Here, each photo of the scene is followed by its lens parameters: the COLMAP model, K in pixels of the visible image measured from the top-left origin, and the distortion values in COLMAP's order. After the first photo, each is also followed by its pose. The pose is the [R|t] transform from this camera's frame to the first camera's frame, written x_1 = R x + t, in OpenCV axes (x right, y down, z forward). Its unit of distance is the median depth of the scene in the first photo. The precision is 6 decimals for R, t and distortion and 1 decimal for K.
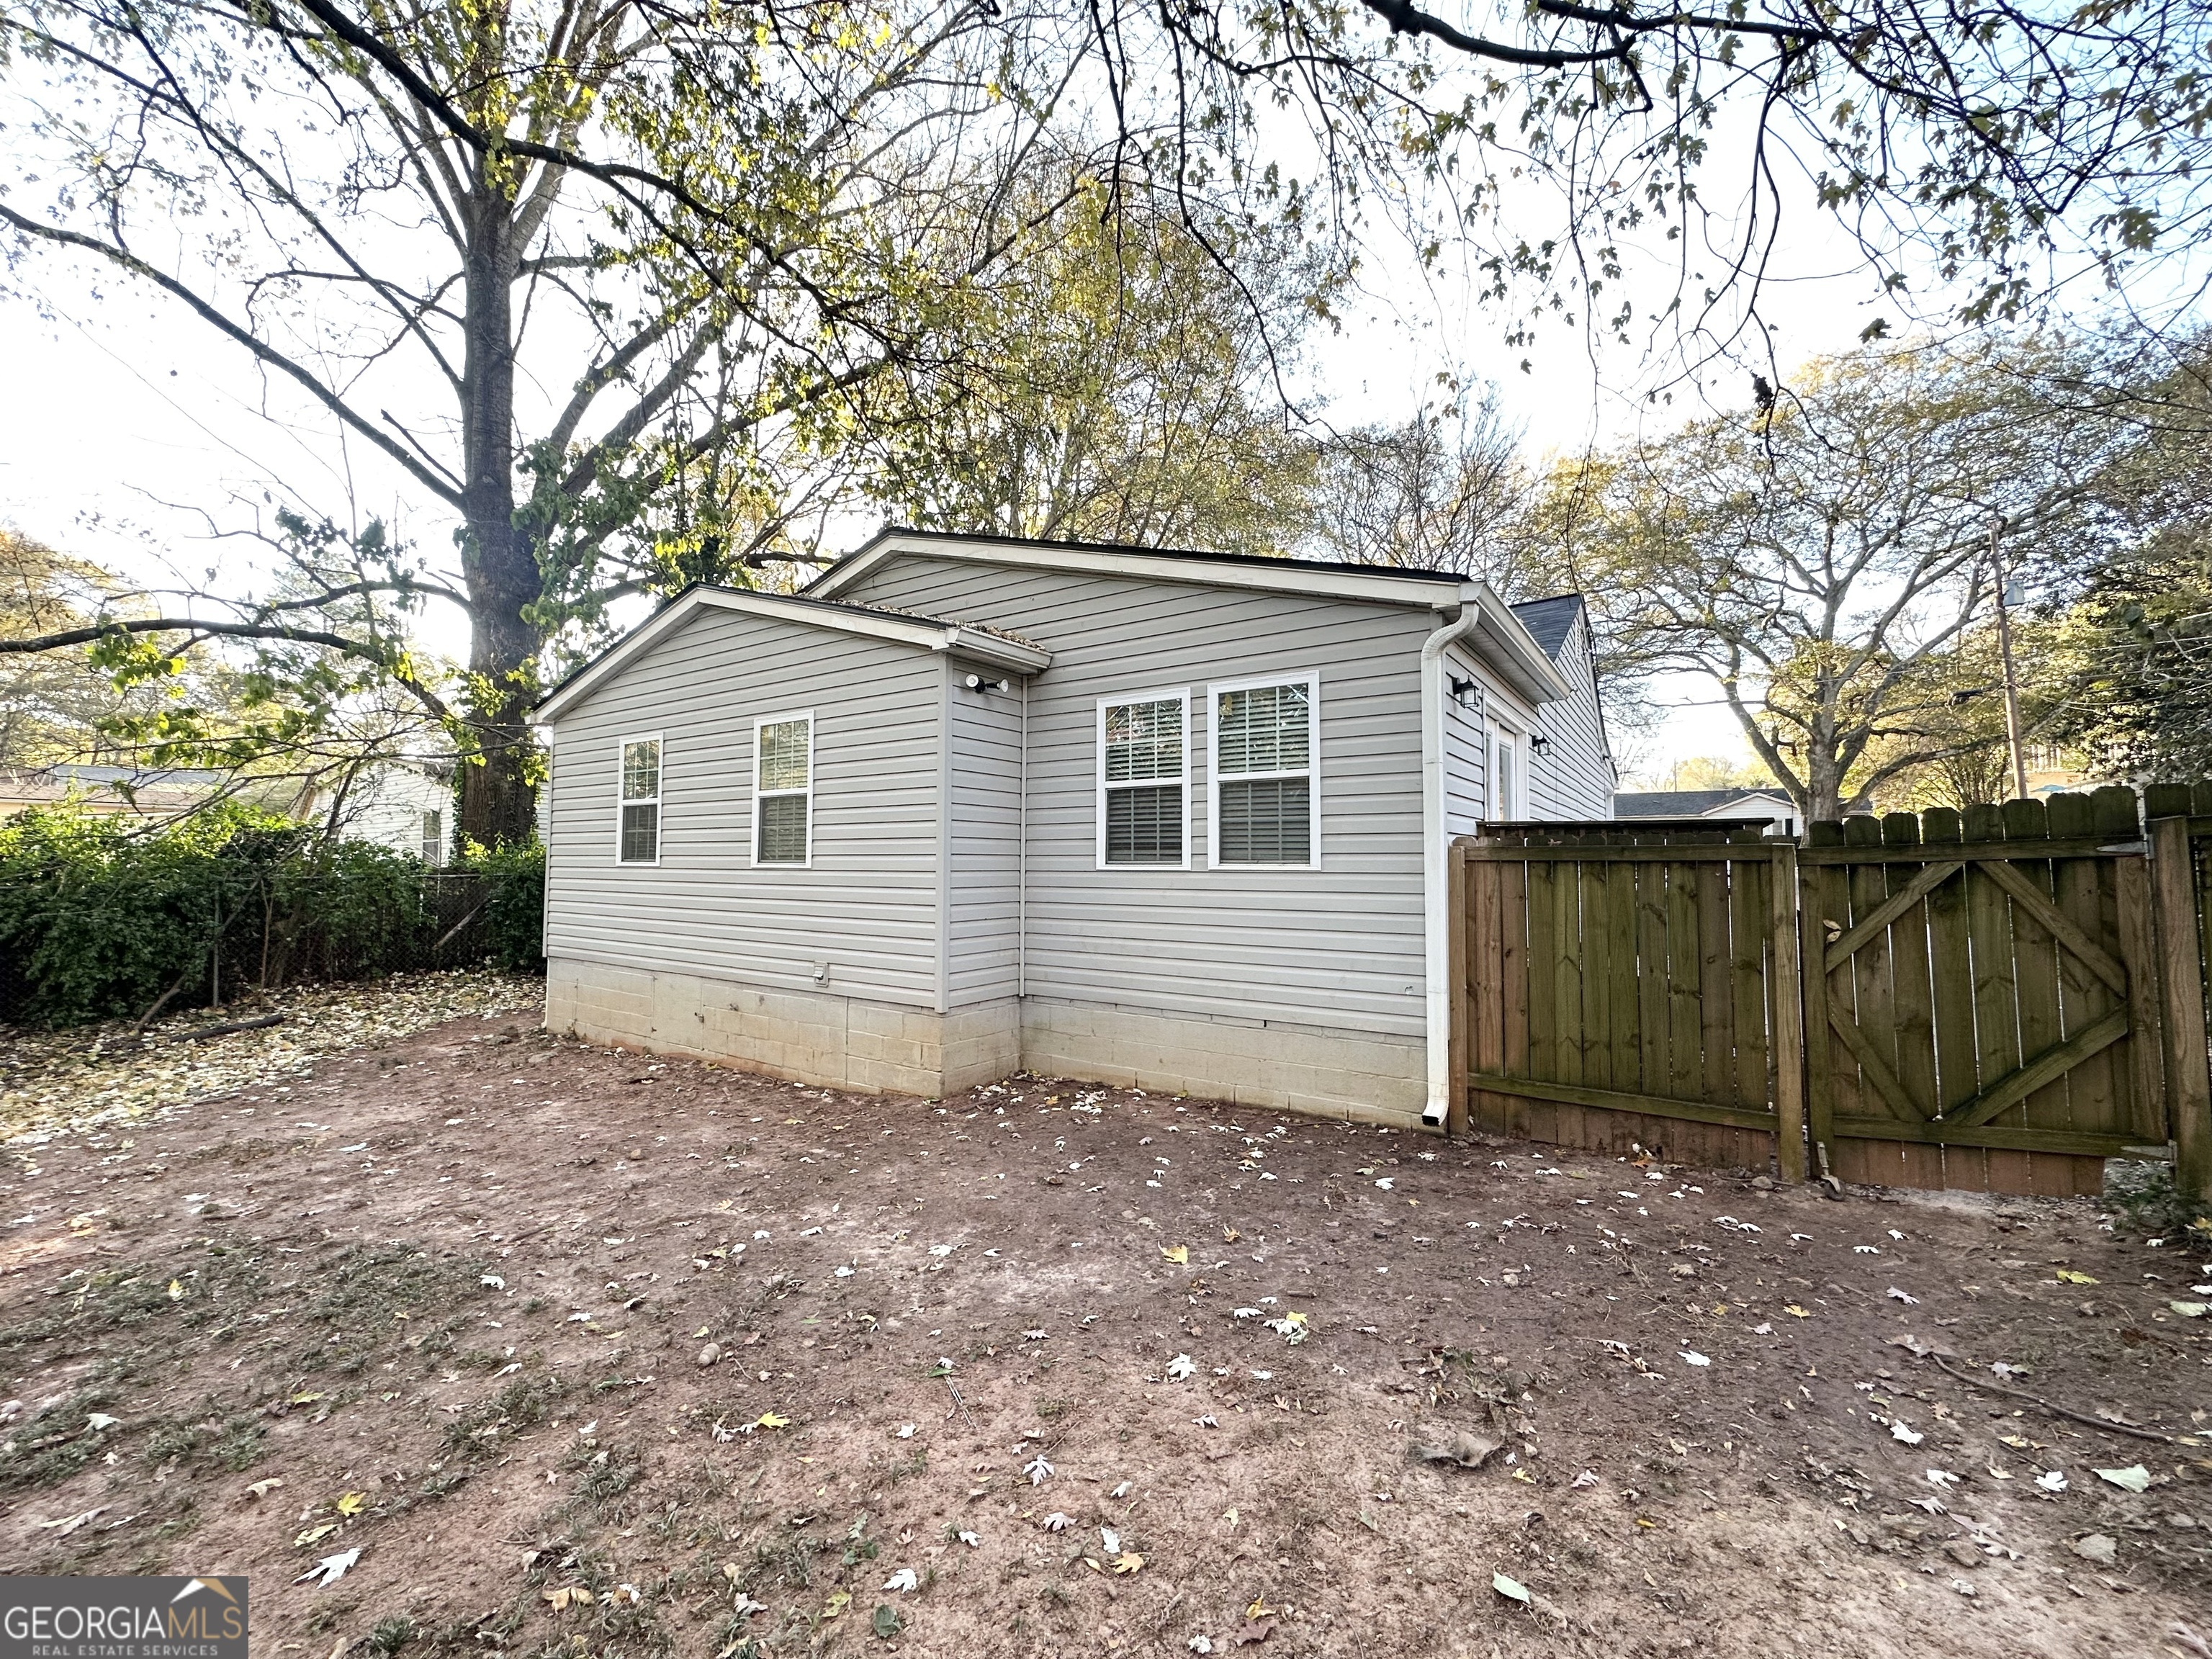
lens RADIAL K [[879.7, 0, 1124.4], [0, 879.7, 833.9], [0, 0, 1]] dist [-0.002542, -0.000316]
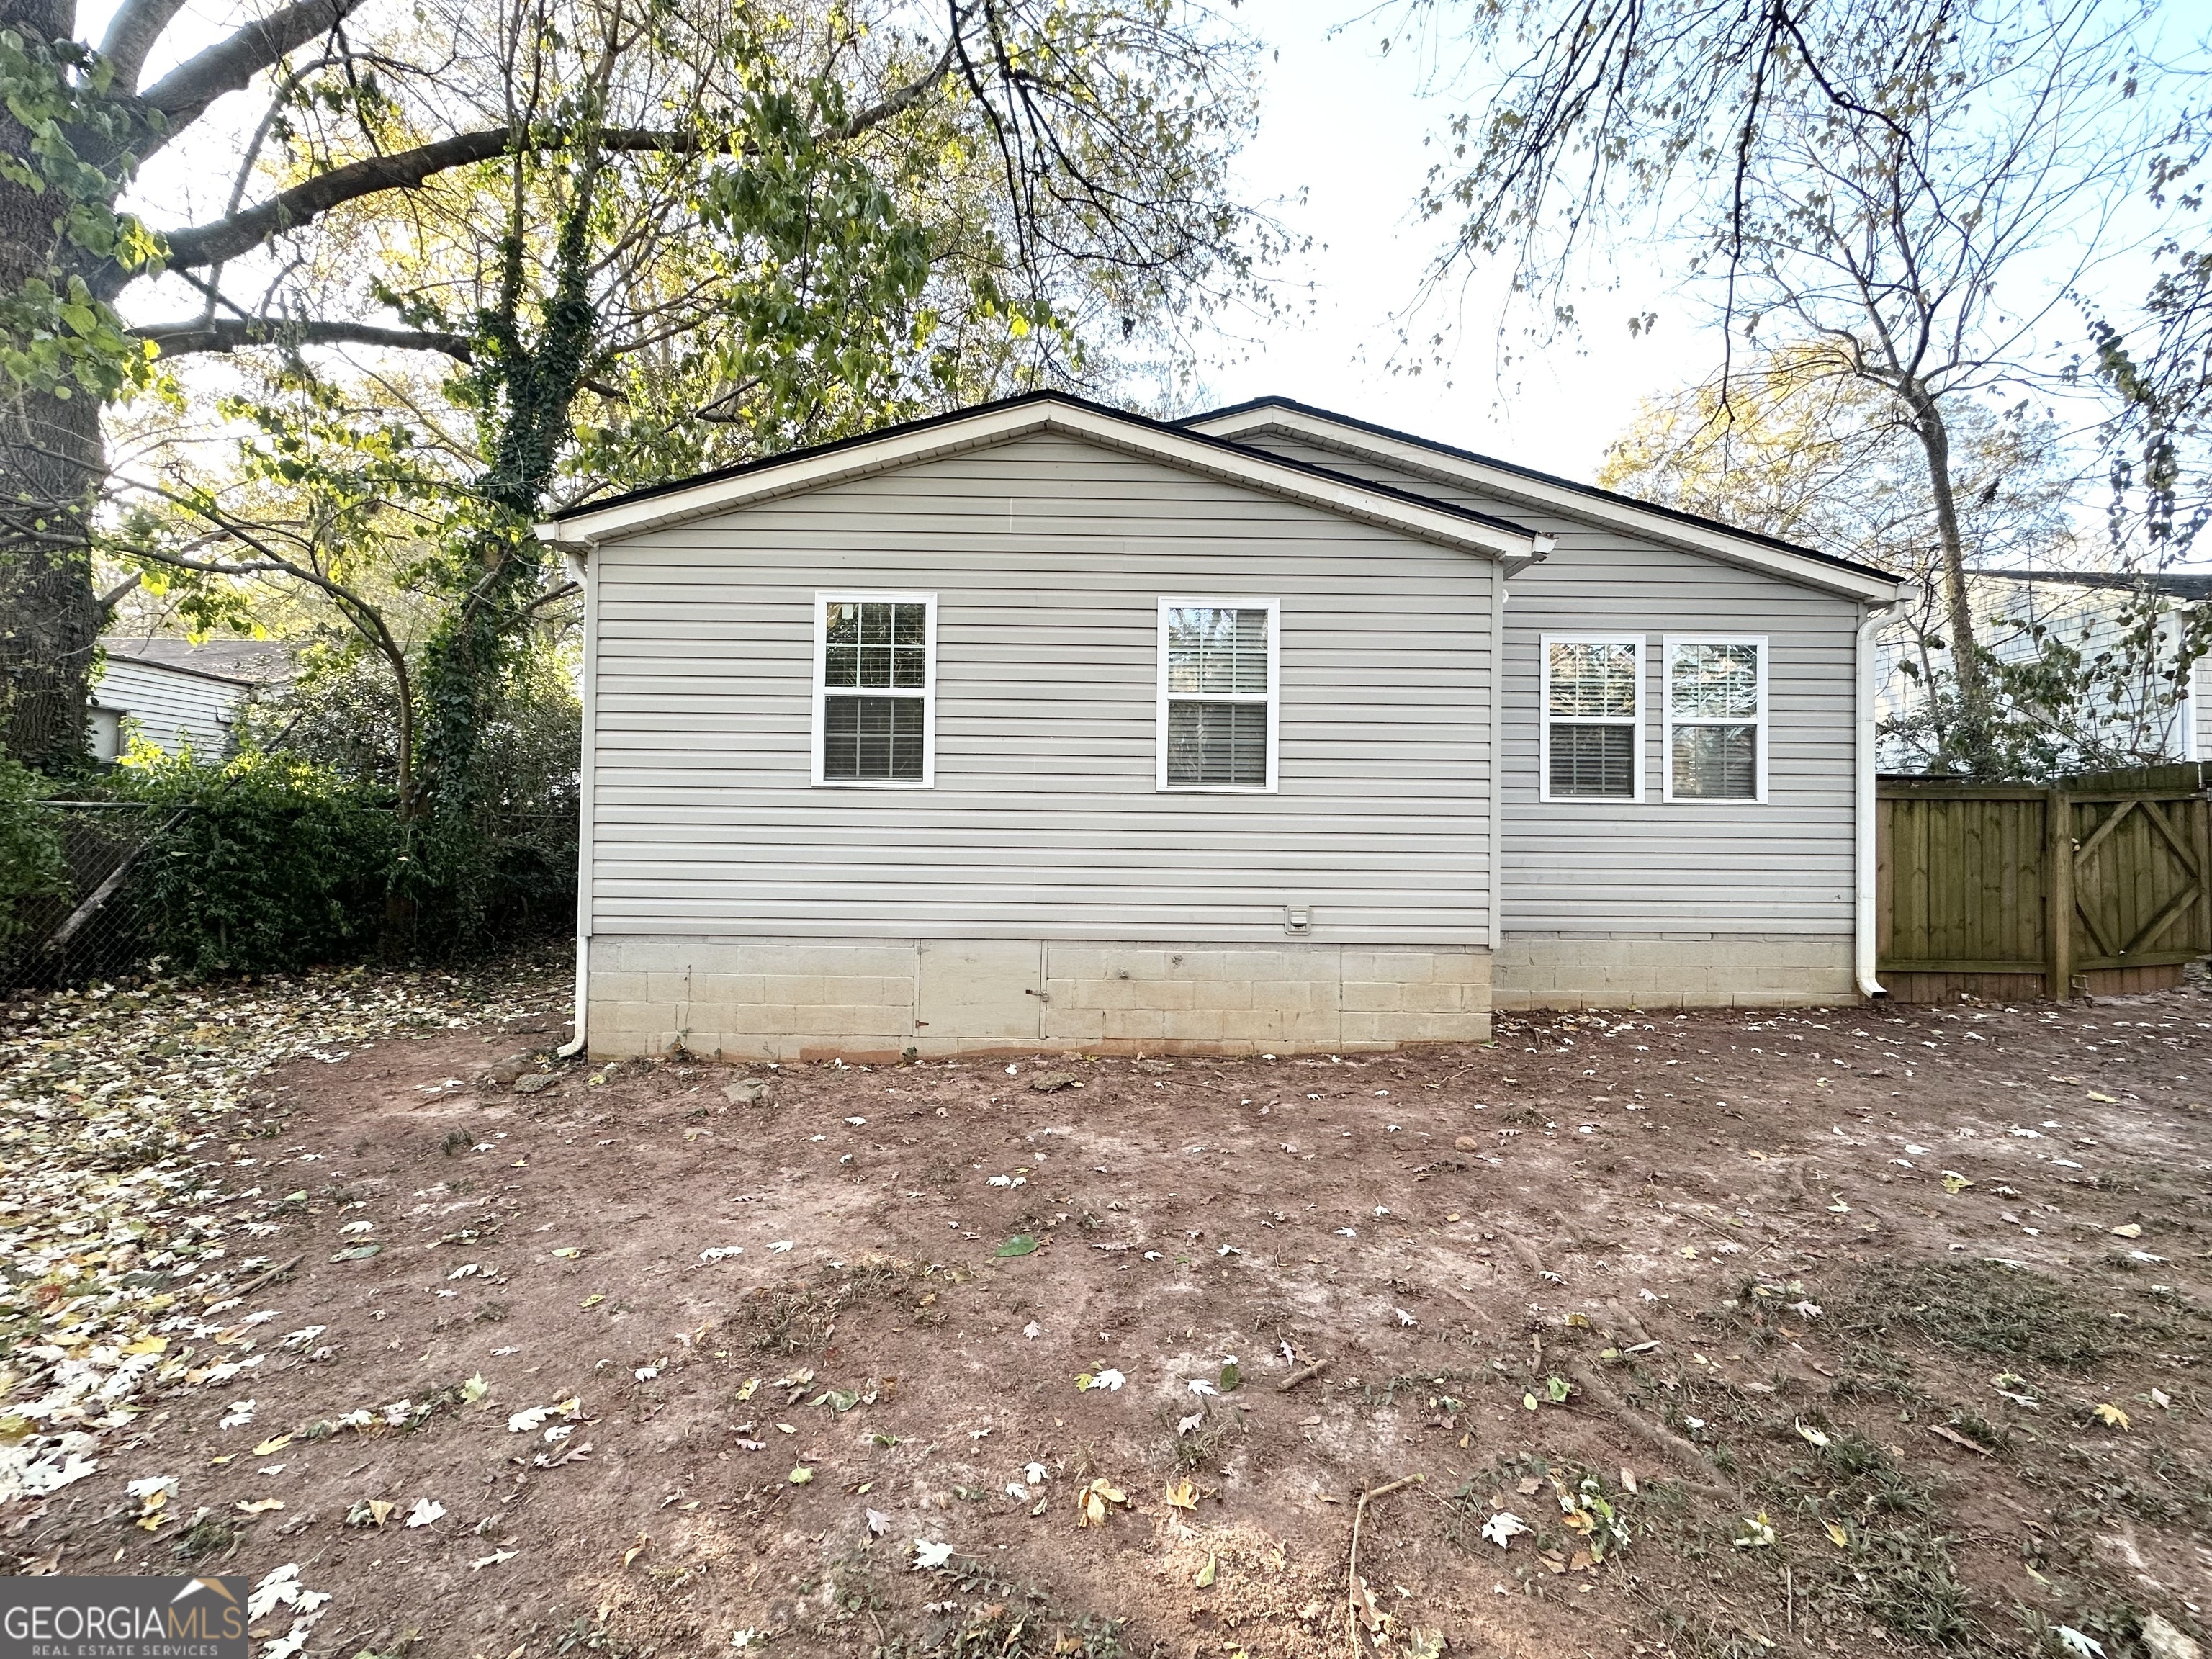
lens RADIAL K [[879.7, 0, 1116.4], [0, 879.7, 823.6], [0, 0, 1]] dist [-0.002542, -0.000316]
pose [[0.850003, -0.015965, 0.526536, -0.653579], [-0.028783, 0.996640, 0.076683, 0.000581], [-0.525991, -0.080336, 0.846688, 0.250798]]
